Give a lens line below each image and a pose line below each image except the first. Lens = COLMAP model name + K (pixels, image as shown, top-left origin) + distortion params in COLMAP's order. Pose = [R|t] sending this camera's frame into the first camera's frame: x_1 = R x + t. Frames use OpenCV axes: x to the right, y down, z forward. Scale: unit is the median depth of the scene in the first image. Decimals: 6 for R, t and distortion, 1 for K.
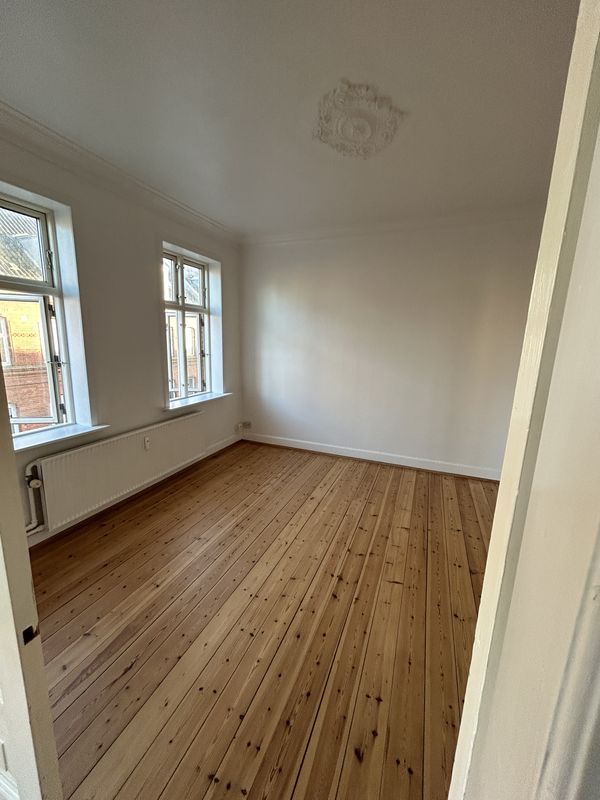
lens RADIAL K [[323.9, 0, 300.0], [0, 323.9, 400.0], [0, 0, 1]] dist [-0.003105, -0.000135]
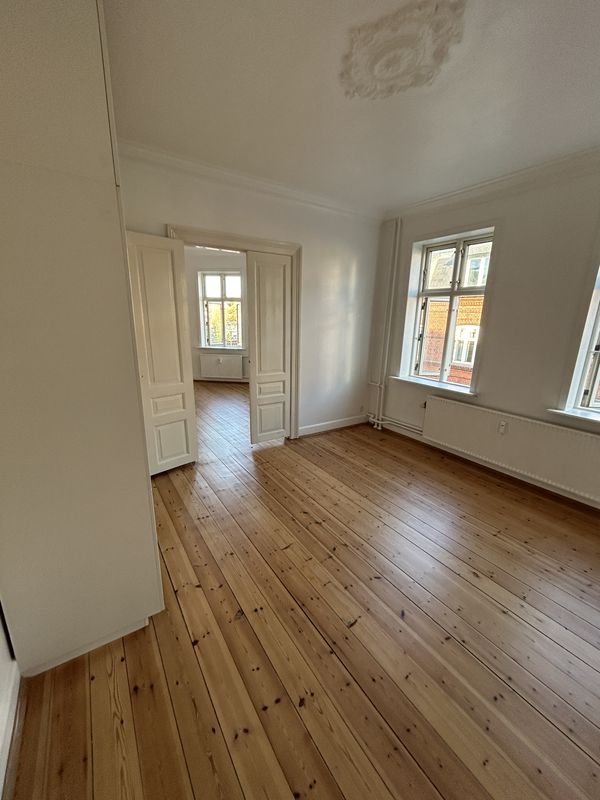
lens RADIAL K [[323.9, 0, 300.0], [0, 323.9, 400.0], [0, 0, 1]] dist [-0.003105, -0.000135]
pose [[-0.570655, 0.167593, -0.803906, 0.881156], [-0.193049, 0.924140, 0.329694, -0.201798], [0.798176, 0.343335, -0.495011, 1.176233]]
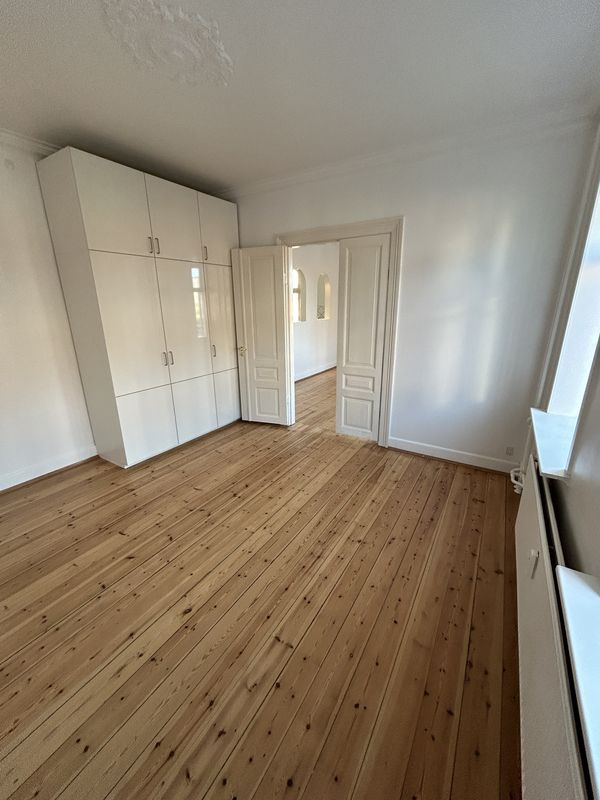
lens RADIAL K [[323.9, 0, 300.0], [0, 323.9, 400.0], [0, 0, 1]] dist [-0.003105, -0.000135]
pose [[-0.984138, -0.070305, 0.162877, -0.269895], [0.014433, 0.883348, 0.468496, -0.331956], [-0.176815, 0.463415, -0.868322, 1.625915]]
